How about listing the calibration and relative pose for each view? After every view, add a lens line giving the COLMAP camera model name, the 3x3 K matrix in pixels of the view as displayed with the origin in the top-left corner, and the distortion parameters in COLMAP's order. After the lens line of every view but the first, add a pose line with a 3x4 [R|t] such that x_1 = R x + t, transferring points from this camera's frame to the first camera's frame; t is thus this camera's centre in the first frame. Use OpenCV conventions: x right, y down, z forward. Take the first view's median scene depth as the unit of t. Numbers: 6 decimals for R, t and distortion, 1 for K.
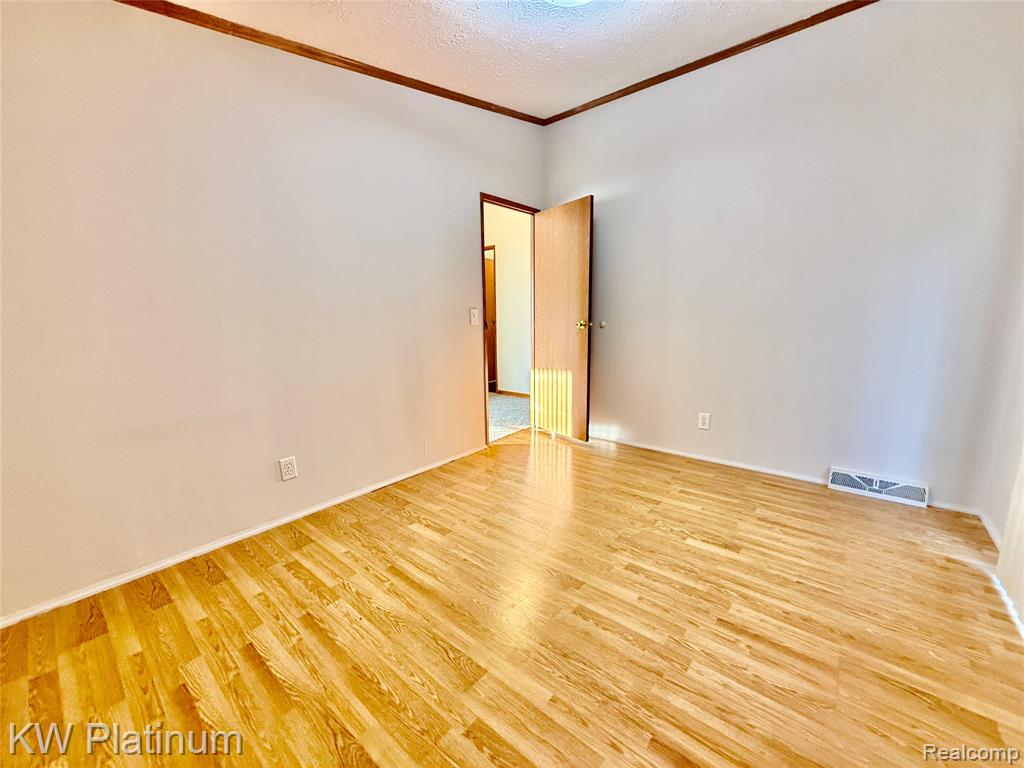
lens RADIAL K [[408.1, 0, 514.3], [0, 408.1, 385.2], [0, 0, 1]] dist [-0.000044, -0.000183]
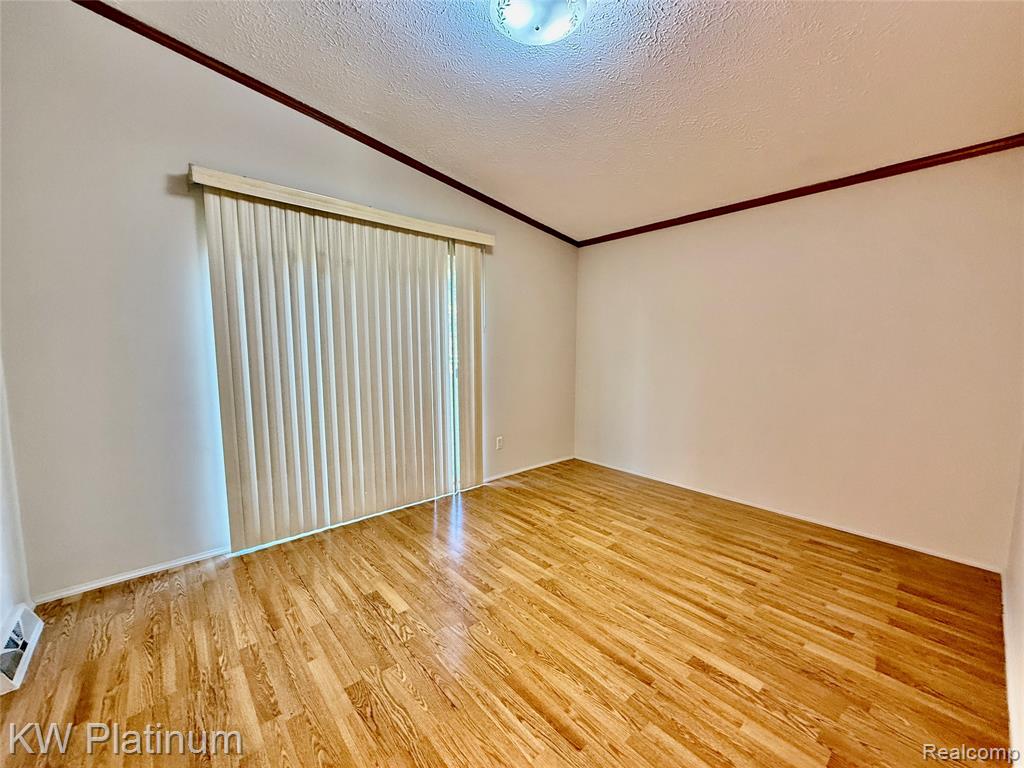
lens RADIAL K [[408.1, 0, 511.5], [0, 408.1, 385.9], [0, 0, 1]] dist [-0.000044, -0.000183]
pose [[-0.986767, -0.005036, 0.162064, 0.046862], [0.037829, 0.964783, 0.260313, -0.383619], [-0.157667, 0.262999, -0.951826, 1.964293]]
